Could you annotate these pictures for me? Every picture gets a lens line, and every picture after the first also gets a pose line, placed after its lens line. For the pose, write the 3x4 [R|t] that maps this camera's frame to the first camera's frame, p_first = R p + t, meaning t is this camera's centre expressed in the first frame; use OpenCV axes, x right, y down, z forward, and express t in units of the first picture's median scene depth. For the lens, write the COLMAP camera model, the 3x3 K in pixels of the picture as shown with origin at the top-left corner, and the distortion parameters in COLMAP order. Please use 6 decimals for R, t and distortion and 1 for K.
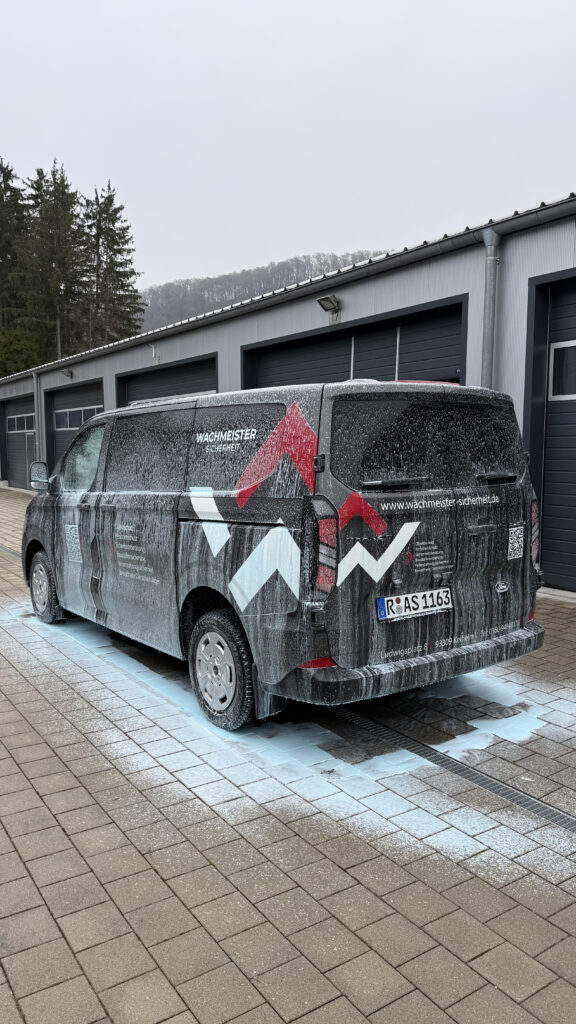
lens RADIAL K [[719.7, 0, 288.9], [0, 719.7, 510.1], [0, 0, 1]] dist [0.117093, -0.136894]
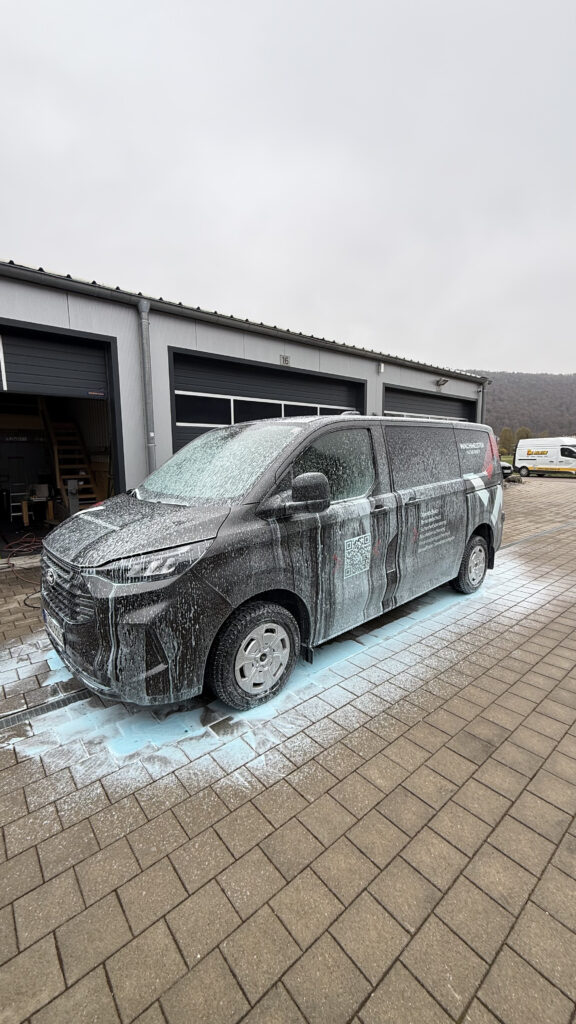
lens RADIAL K [[406.3, 0, 295.3], [0, 406.3, 512.9], [0, 0, 1]] dist [-0.001815, -0.000065]
pose [[-0.109390, -0.142834, 0.983683, -0.902677], [0.094176, 0.983681, 0.153306, -0.109499], [-0.989527, 0.109410, -0.094153, 1.273977]]
